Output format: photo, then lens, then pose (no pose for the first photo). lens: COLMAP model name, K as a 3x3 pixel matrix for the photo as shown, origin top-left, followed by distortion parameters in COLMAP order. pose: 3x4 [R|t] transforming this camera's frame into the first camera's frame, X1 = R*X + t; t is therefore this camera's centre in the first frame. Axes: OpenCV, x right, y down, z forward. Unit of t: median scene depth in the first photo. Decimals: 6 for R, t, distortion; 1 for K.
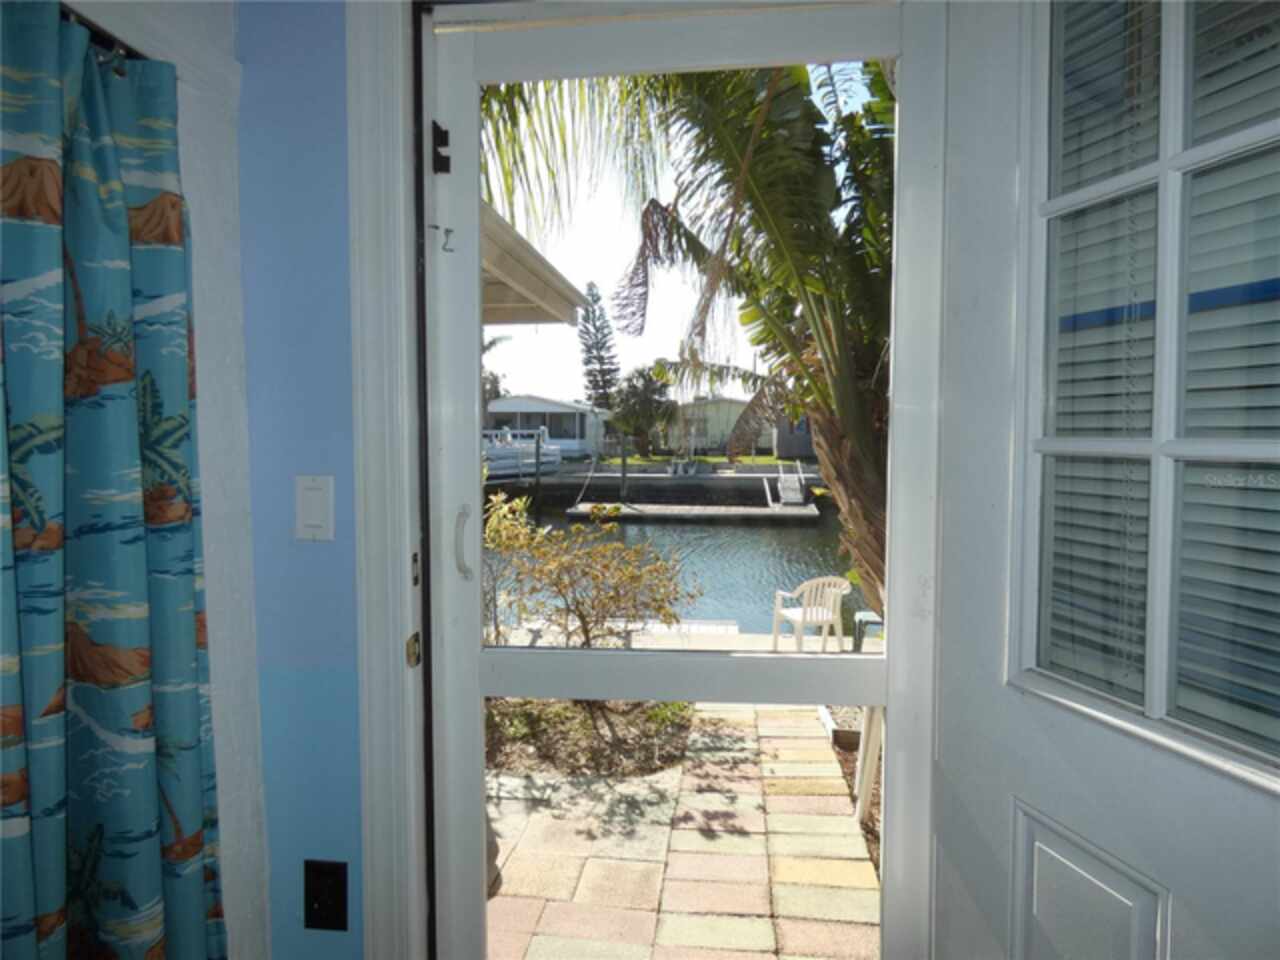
lens RADIAL K [[768.9, 0, 642.9], [0, 768.9, 476.4], [0, 0, 1]] dist [0.002356, 0.001798]
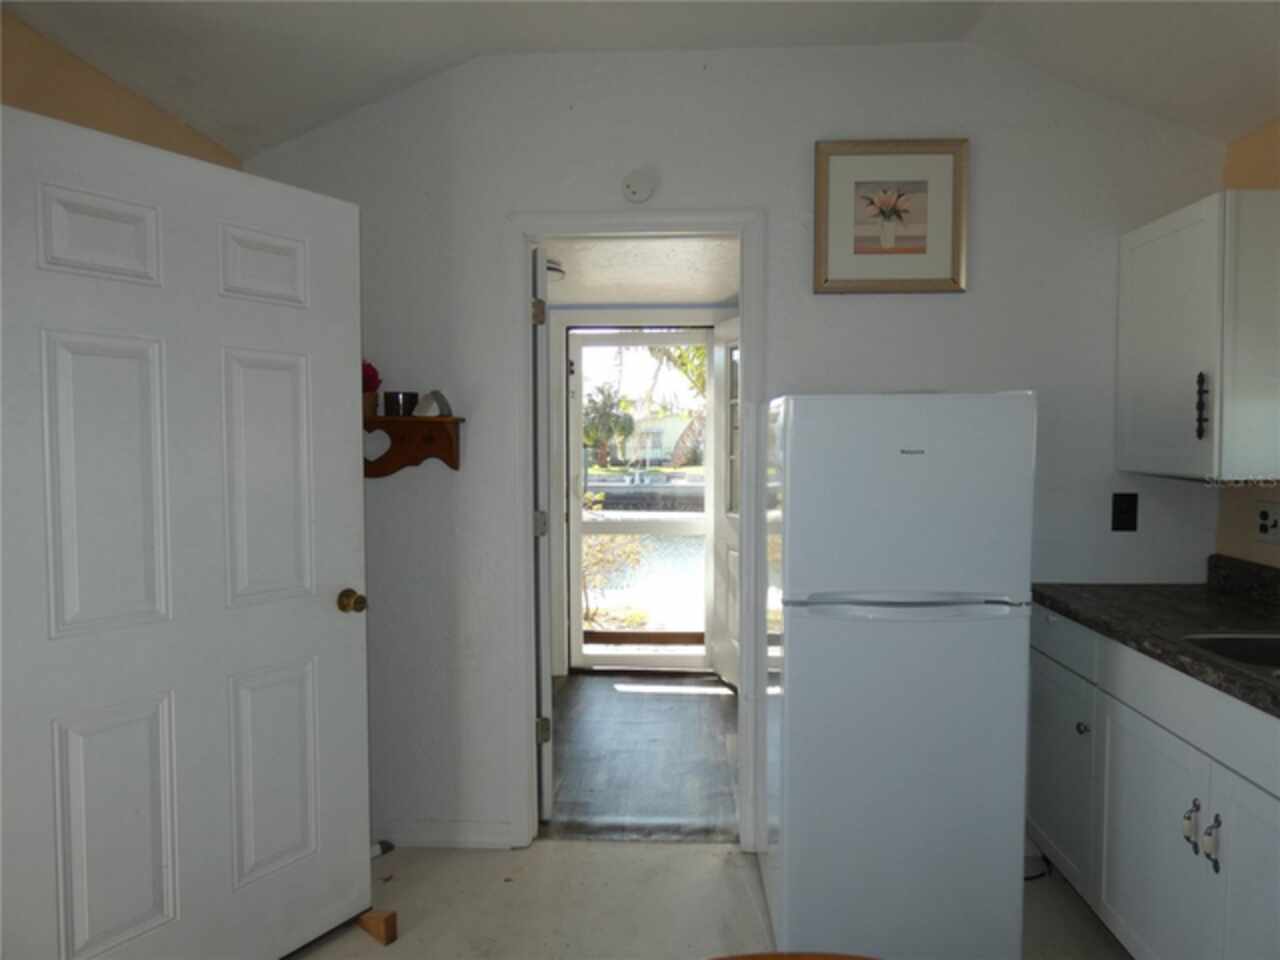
lens RADIAL K [[768.9, 0, 642.9], [0, 768.9, 476.4], [0, 0, 1]] dist [0.002356, 0.001798]
pose [[0.998355, -0.001063, 0.057328, -0.005980], [0.001901, 0.999892, -0.014564, 0.003751], [-0.057306, 0.014649, 0.998249, -0.094084]]
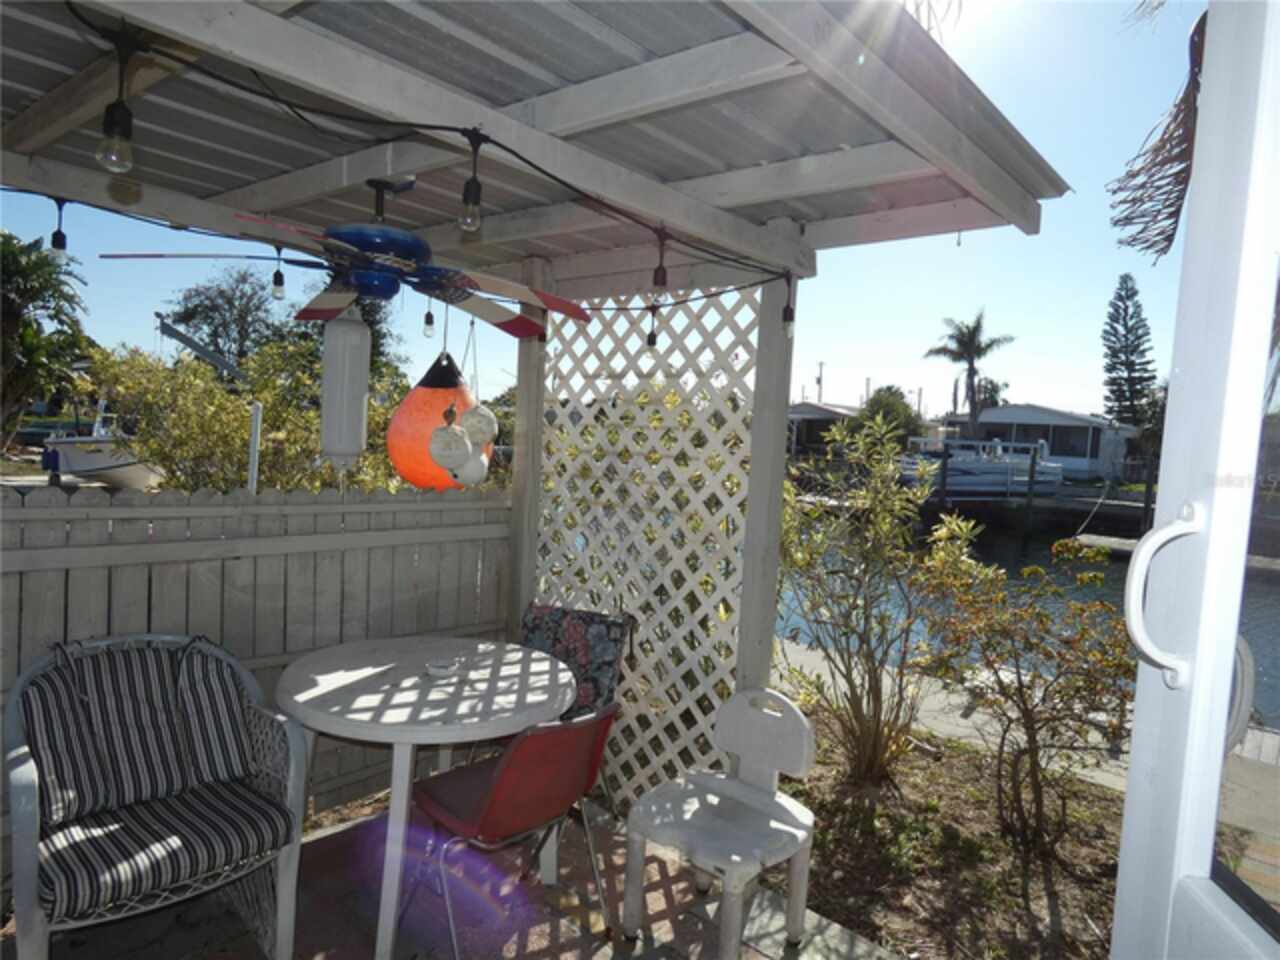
lens RADIAL K [[779.9, 0, 638.8], [0, 779.9, 472.6], [0, 0, 1]] dist [-0.003057, 0.002309]
pose [[0.817955, 0.078577, -0.569891, 0.001579], [-0.087241, 0.996113, 0.012130, 0.000431], [0.568629, 0.039796, 0.821631, 0.029222]]
